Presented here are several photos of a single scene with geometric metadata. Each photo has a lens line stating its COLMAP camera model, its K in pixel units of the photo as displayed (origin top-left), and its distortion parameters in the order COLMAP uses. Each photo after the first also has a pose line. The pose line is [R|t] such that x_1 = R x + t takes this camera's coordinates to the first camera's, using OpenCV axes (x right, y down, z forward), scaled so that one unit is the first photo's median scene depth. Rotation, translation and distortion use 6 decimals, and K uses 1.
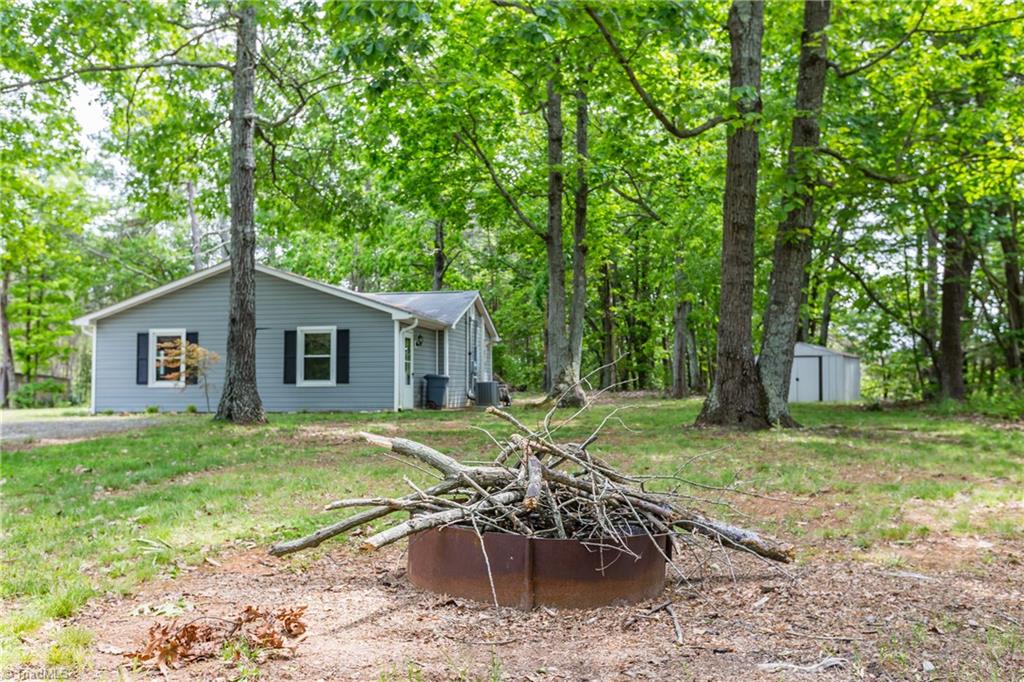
lens RADIAL K [[923.2, 0, 512.0], [0, 923.2, 341.0], [0, 0, 1]] dist [0.002693, 0.000485]
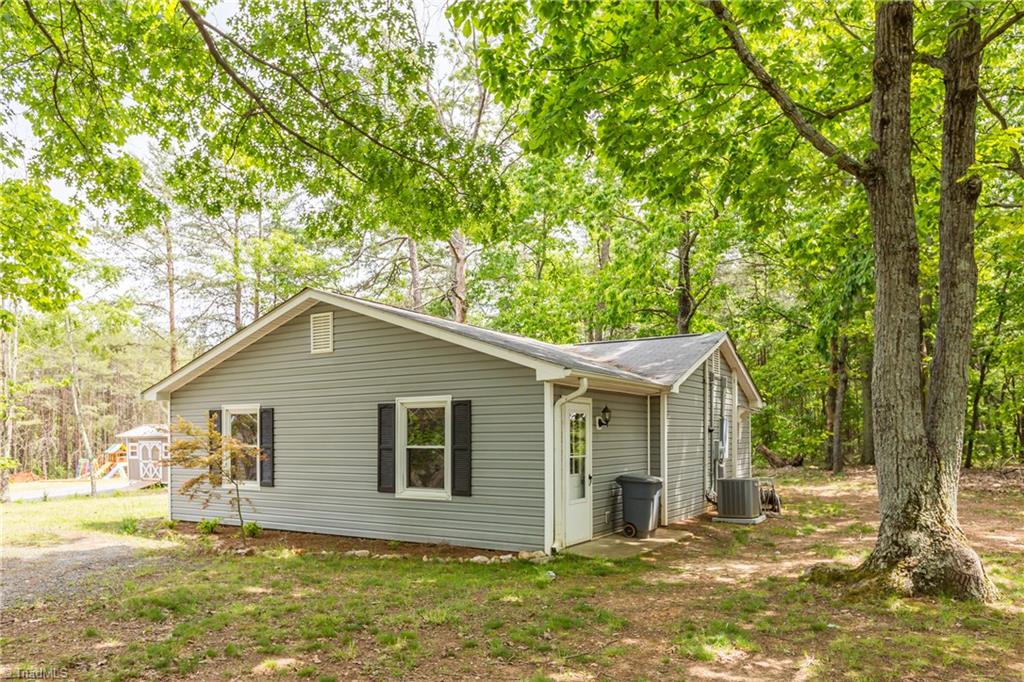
lens RADIAL K [[702.1, 0, 514.2], [0, 702.1, 440.0], [0, 0, 1]] dist [-0.005877, -0.001625]
pose [[0.933290, 0.002294, -0.359117, 0.001678], [0.019571, 0.998169, 0.057238, -0.012330], [0.358591, -0.060448, 0.931536, 0.602877]]
